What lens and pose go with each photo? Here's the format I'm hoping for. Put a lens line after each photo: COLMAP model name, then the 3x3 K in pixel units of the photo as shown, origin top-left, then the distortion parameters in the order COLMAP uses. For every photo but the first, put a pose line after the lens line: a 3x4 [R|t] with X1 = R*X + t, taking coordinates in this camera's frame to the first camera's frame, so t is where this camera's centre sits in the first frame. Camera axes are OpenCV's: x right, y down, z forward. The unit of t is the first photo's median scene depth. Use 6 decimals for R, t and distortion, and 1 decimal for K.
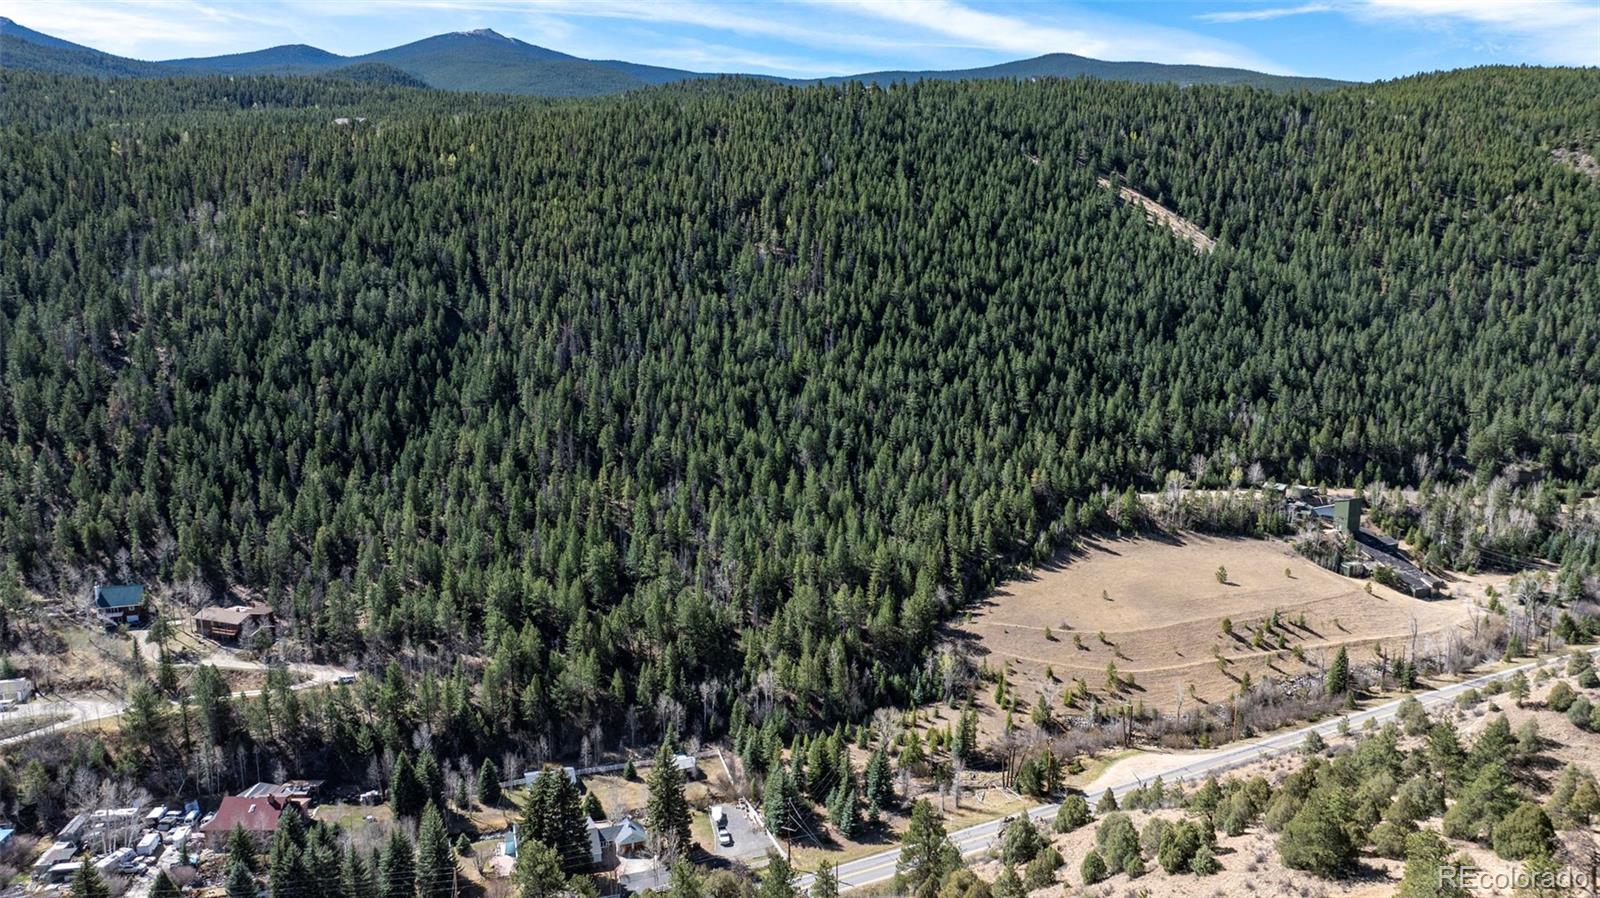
lens RADIAL K [[1126.4, 0, 804.6], [0, 1126.4, 440.4], [0, 0, 1]] dist [-0.027662, 0.021012]
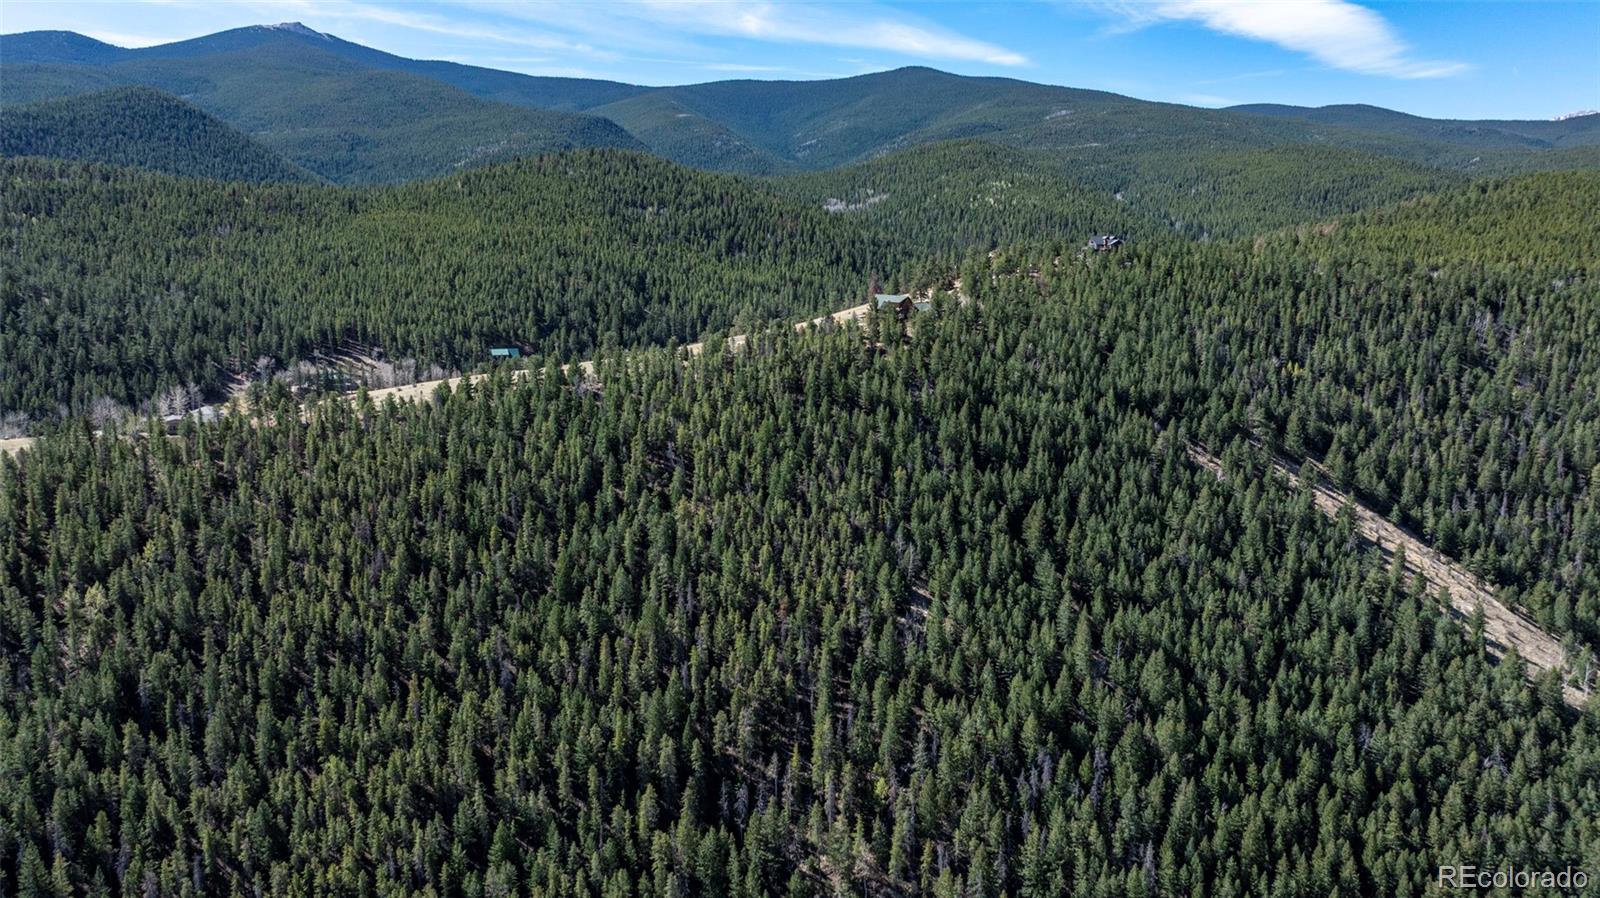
lens RADIAL K [[1126.4, 0, 804.0], [0, 1126.4, 448.1], [0, 0, 1]] dist [-0.027662, 0.021012]
pose [[0.990229, -0.019471, 0.138085, -0.139714], [0.017892, 0.999760, 0.012666, -0.453606], [-0.138298, -0.010071, 0.990339, 0.763909]]
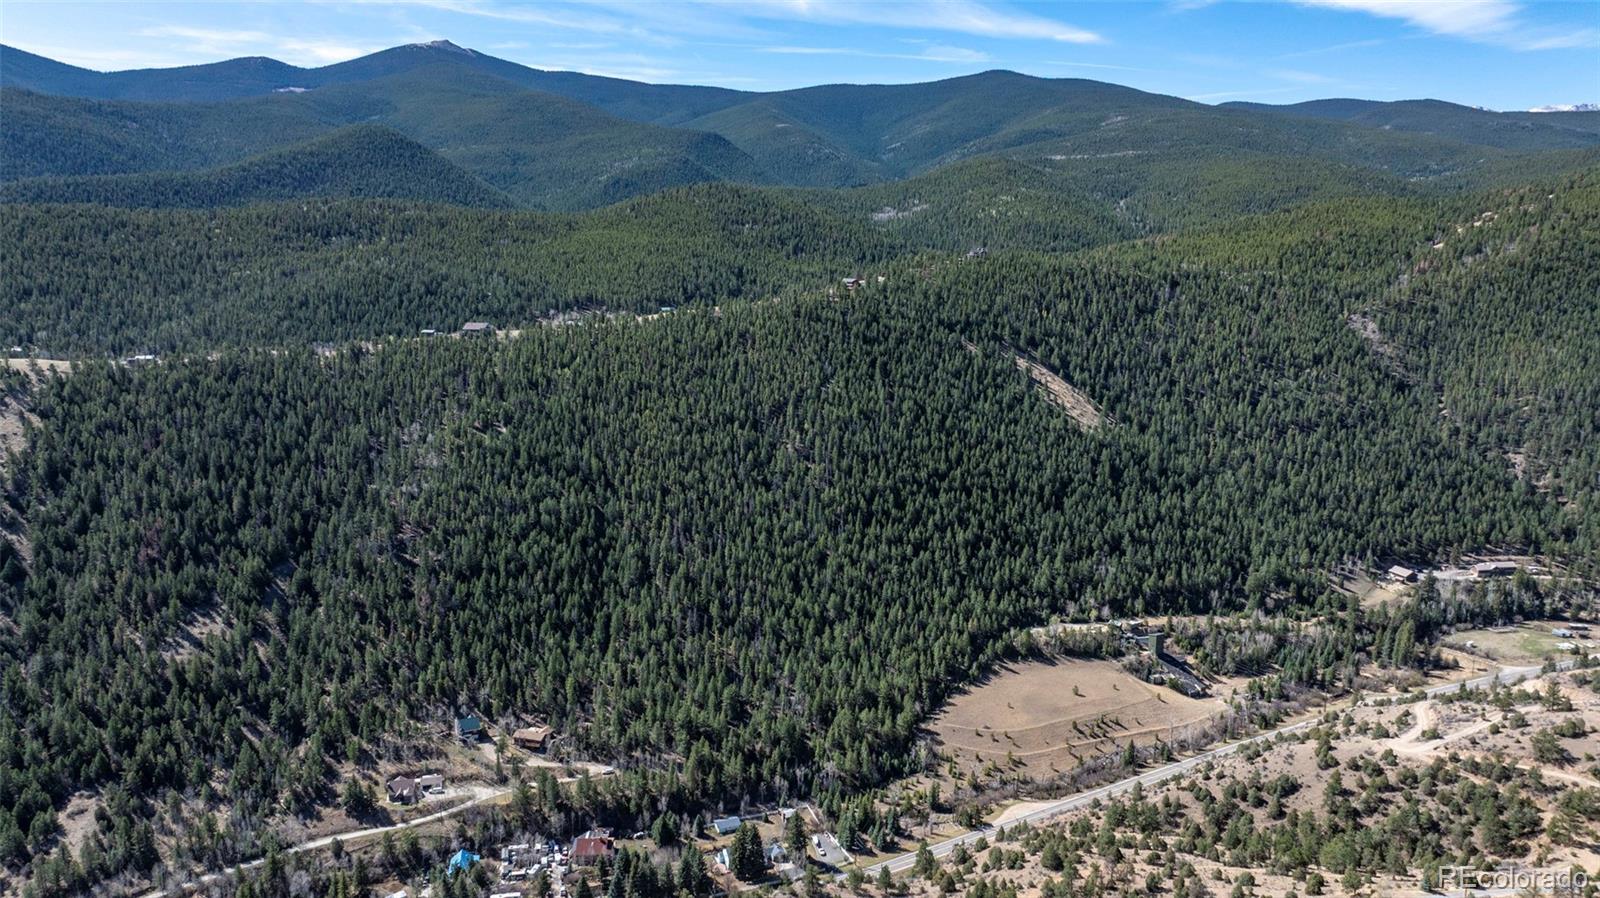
lens RADIAL K [[1126.4, 0, 804.1], [0, 1126.4, 440.3], [0, 0, 1]] dist [-0.027662, 0.021012]
pose [[0.998805, -0.007195, 0.048340, -0.119891], [0.006427, 0.999851, 0.016011, -0.269536], [-0.048448, -0.015682, 0.998703, -0.649160]]
